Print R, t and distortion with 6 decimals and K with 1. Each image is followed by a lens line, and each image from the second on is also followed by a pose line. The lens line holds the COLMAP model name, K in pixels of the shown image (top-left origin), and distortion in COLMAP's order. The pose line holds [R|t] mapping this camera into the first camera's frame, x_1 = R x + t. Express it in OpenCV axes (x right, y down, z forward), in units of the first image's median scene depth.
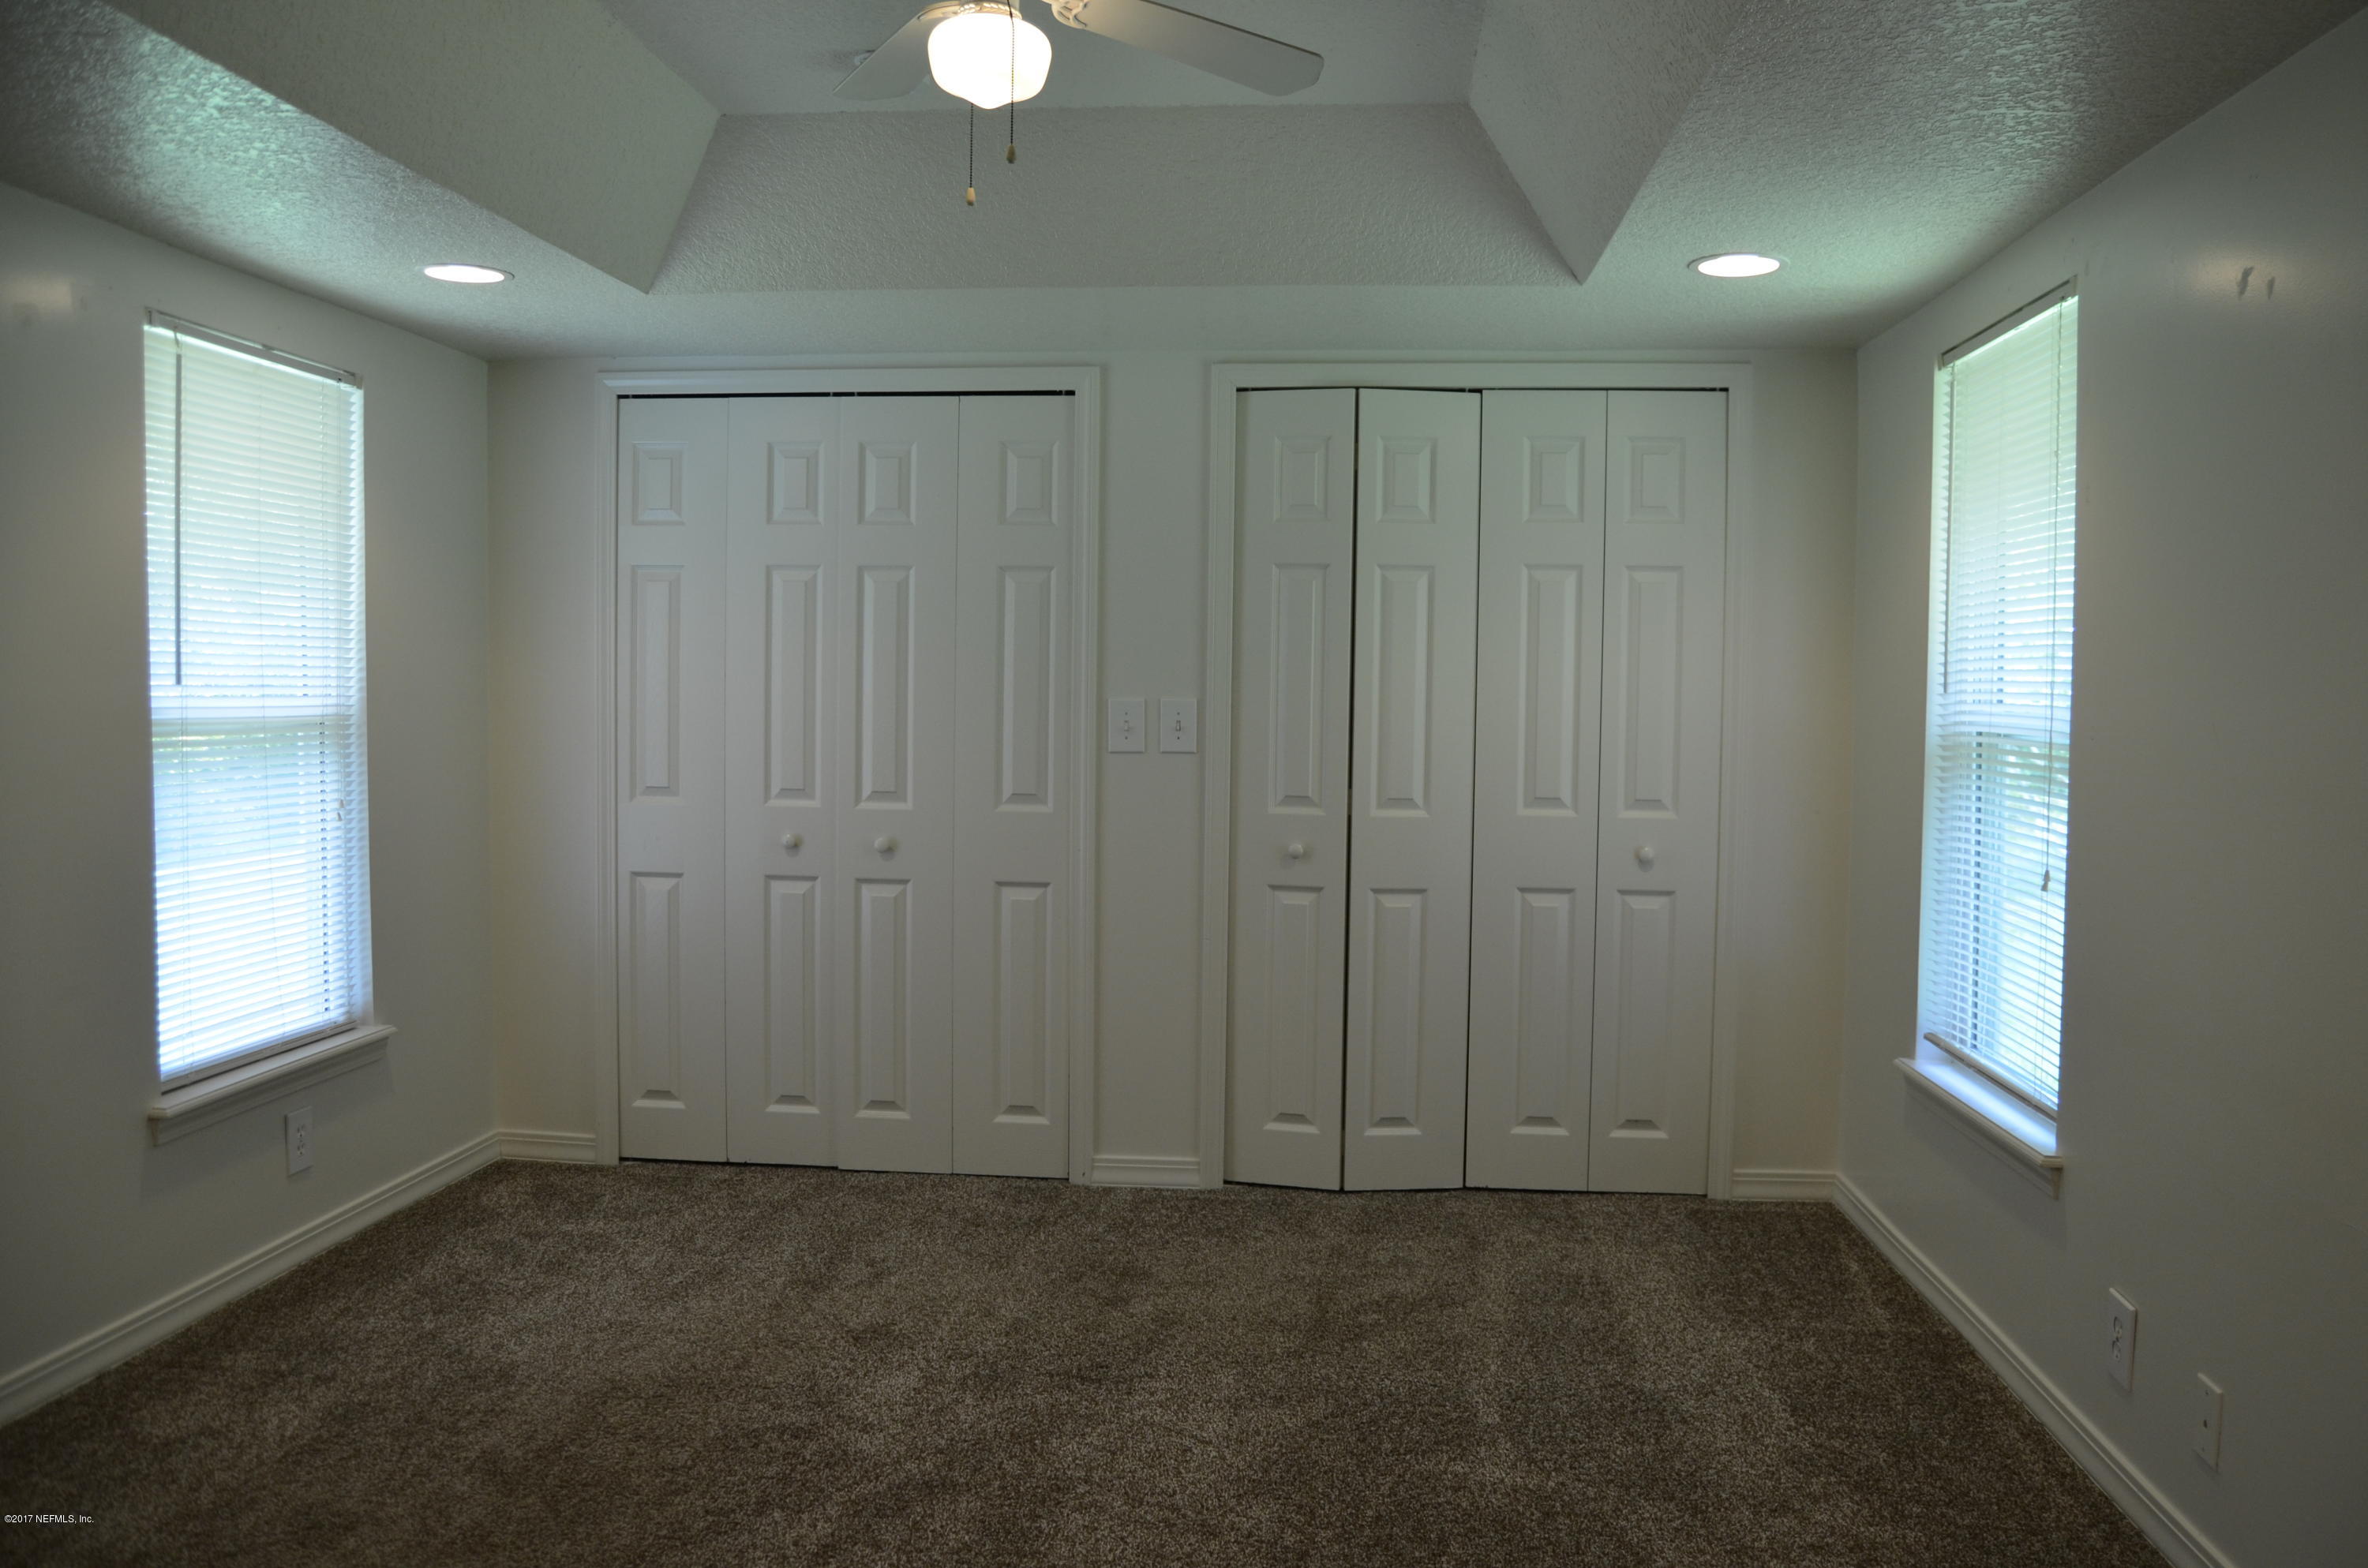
lens RADIAL K [[1795.2, 0, 1280.6], [0, 1795.2, 800.9], [0, 0, 1]] dist [-0.061623, -0.000887]
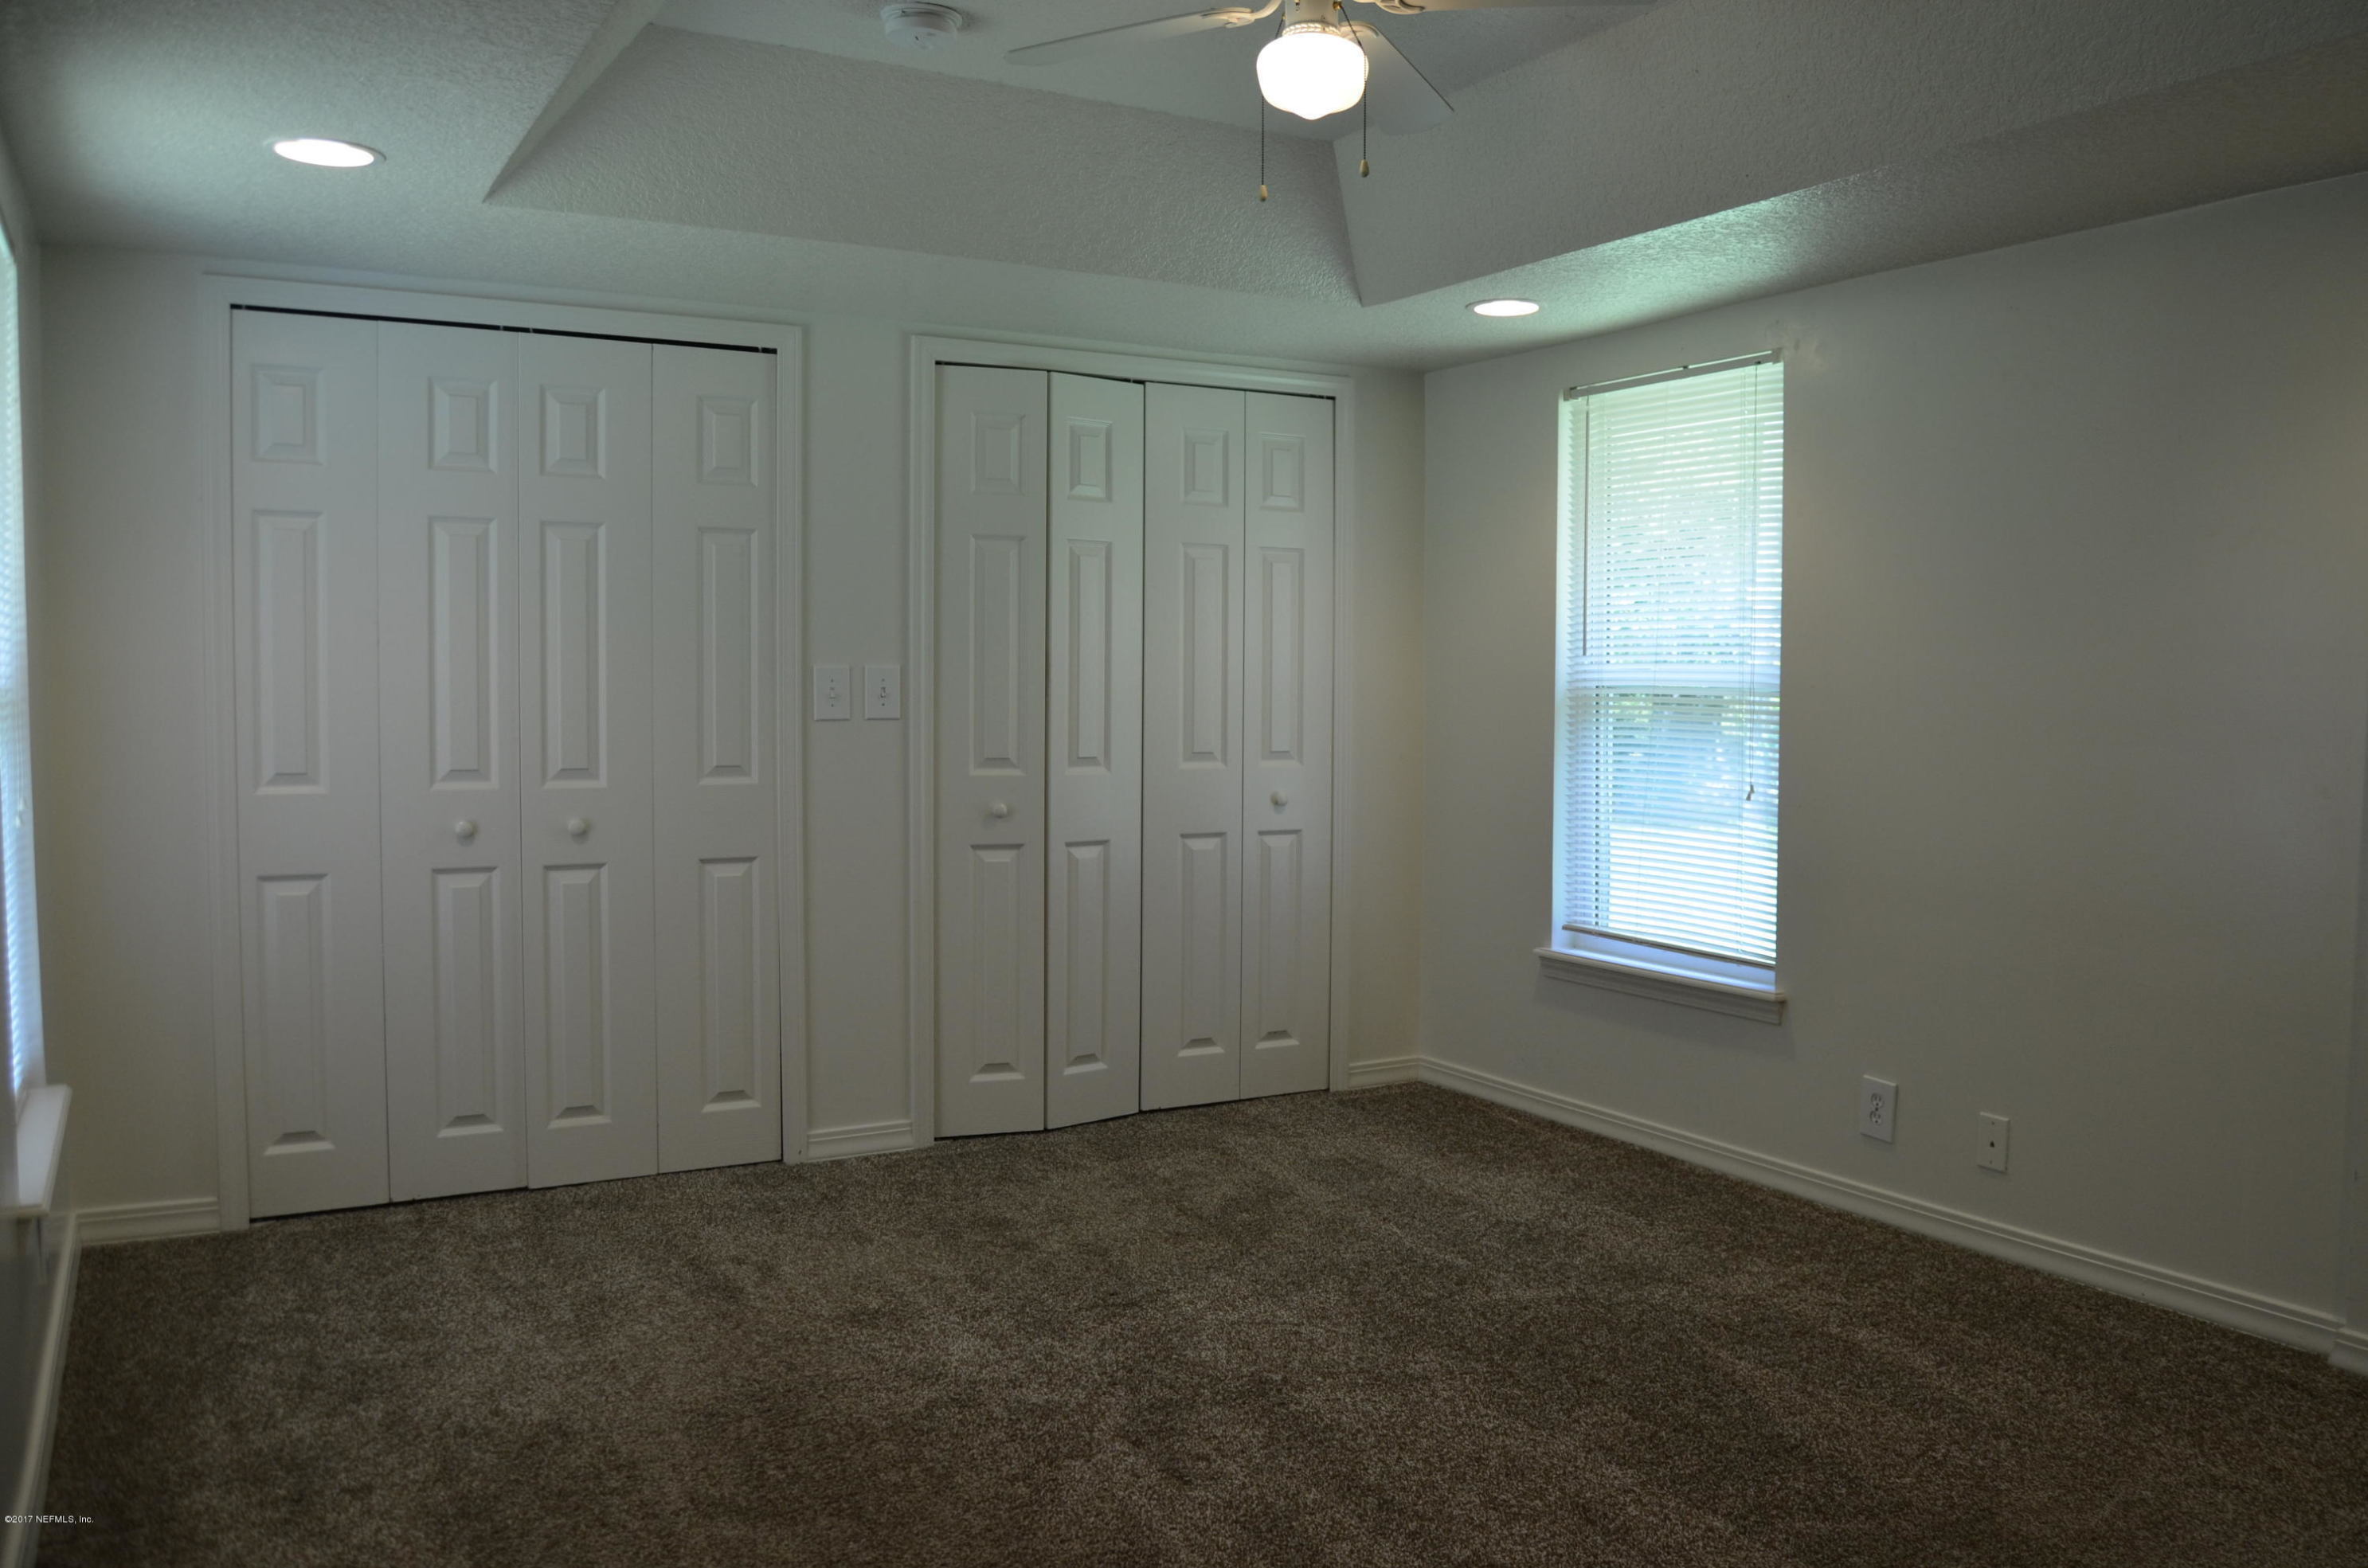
lens RADIAL K [[1855.6, 0, 1184.0], [0, 1855.6, 784.0], [0, 0, 1]] dist [-0.062969, 0.010330]
pose [[0.828988, -0.040942, 0.557766, -0.512052], [0.035023, 0.999160, 0.021288, -0.007023], [-0.558169, 0.001887, 0.829725, 0.046839]]
